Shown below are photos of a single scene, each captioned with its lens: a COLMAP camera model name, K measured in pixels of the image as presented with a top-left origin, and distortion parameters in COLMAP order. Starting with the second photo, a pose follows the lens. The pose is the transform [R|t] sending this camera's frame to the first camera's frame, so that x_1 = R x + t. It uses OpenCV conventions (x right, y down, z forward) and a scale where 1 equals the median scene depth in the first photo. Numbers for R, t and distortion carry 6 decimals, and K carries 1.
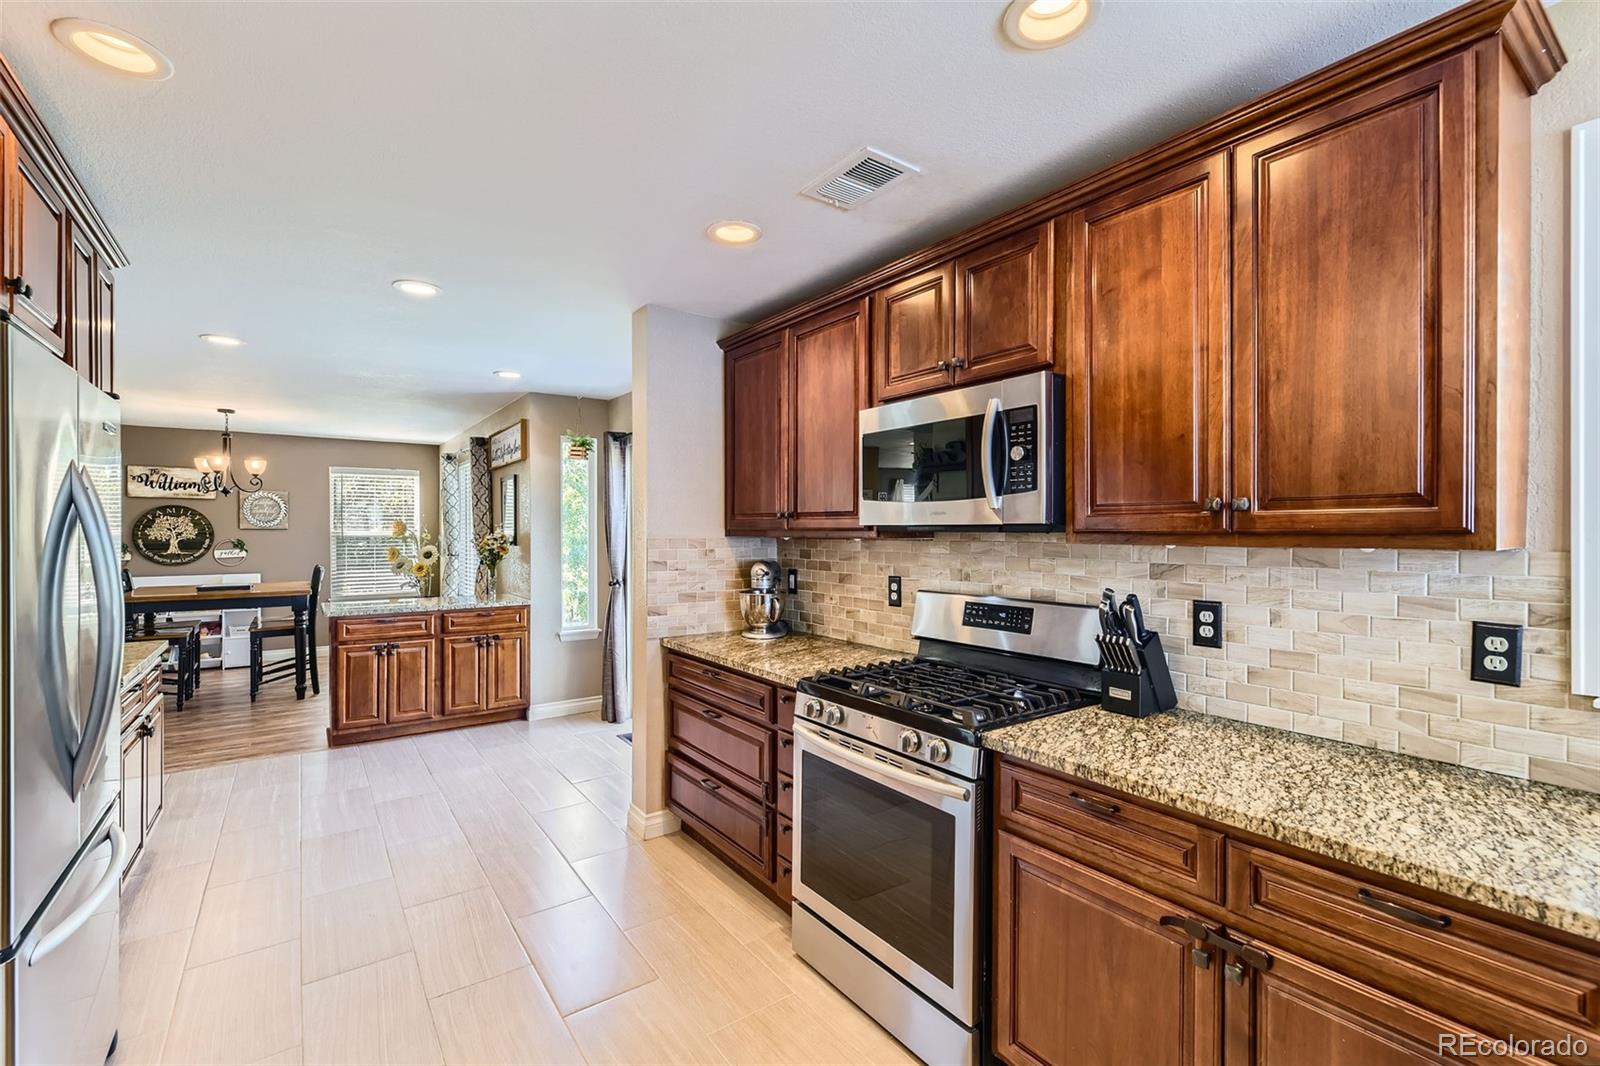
lens RADIAL K [[696.9, 0, 799.9], [0, 696.9, 533.2], [0, 0, 1]] dist [-0.001862, -0.000097]
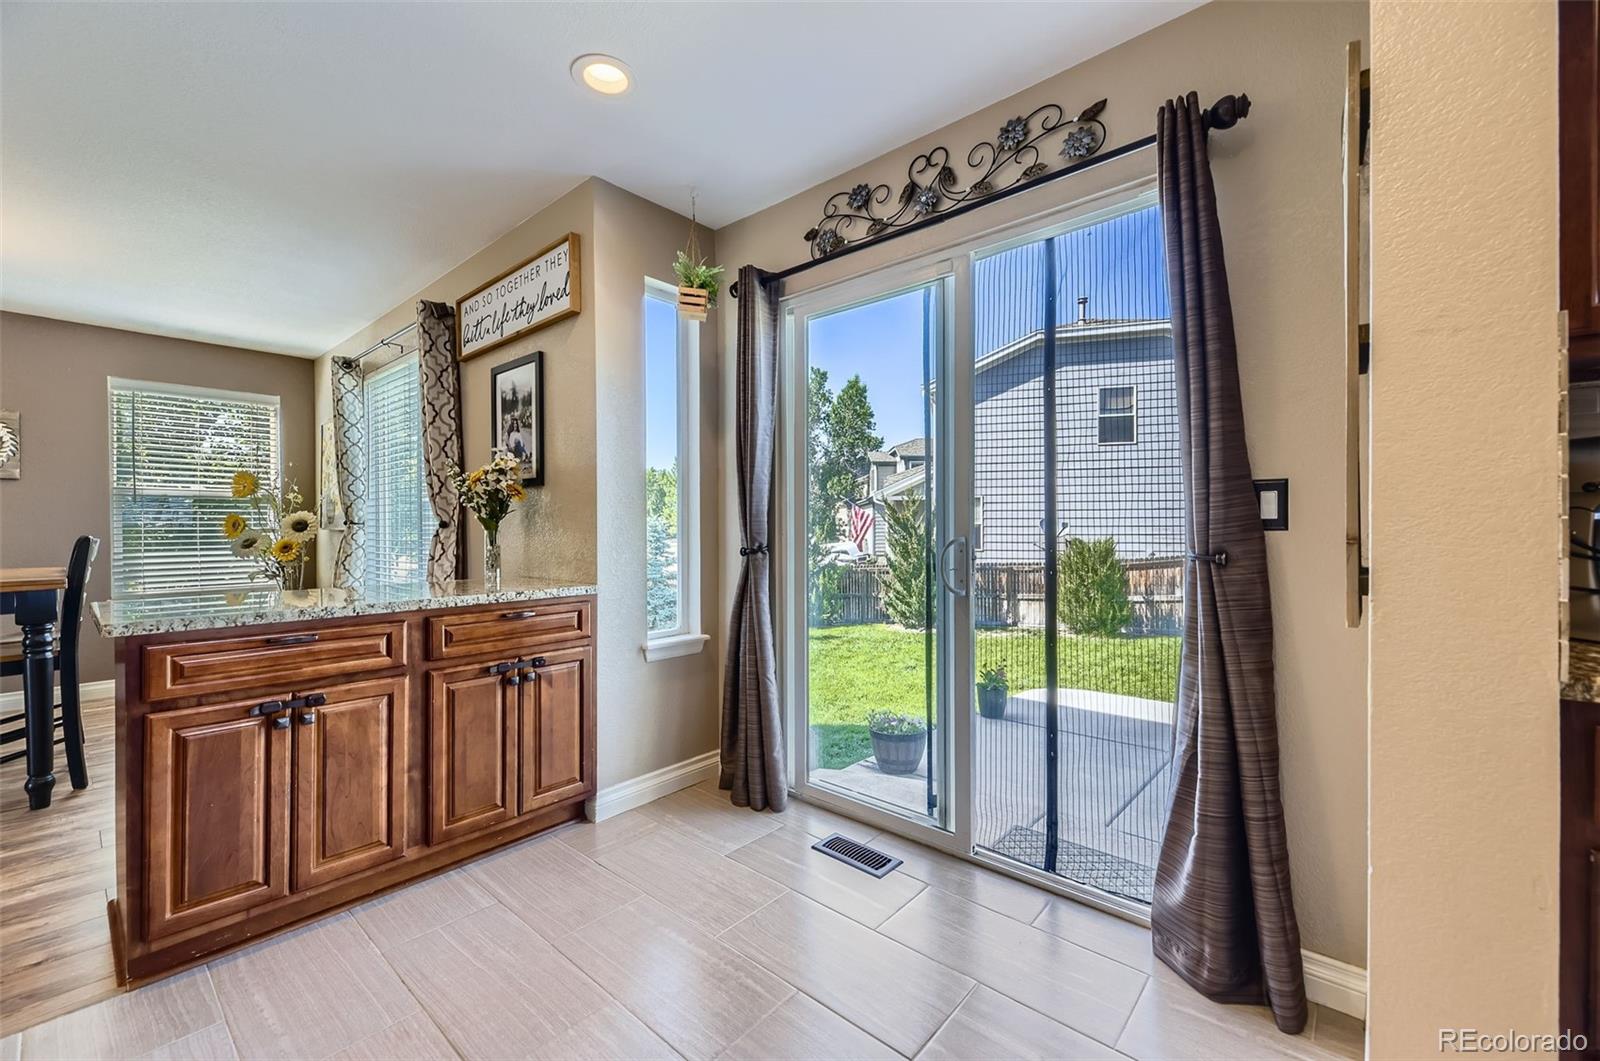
lens RADIAL K [[651.8, 0, 795.6], [0, 651.8, 526.4], [0, 0, 1]] dist [0.017514, -0.001577]
pose [[0.977299, -0.005159, 0.211801, -0.335908], [0.005514, 0.999984, -0.001085, 0.053046], [-0.211792, 0.002228, 0.977312, 0.486843]]
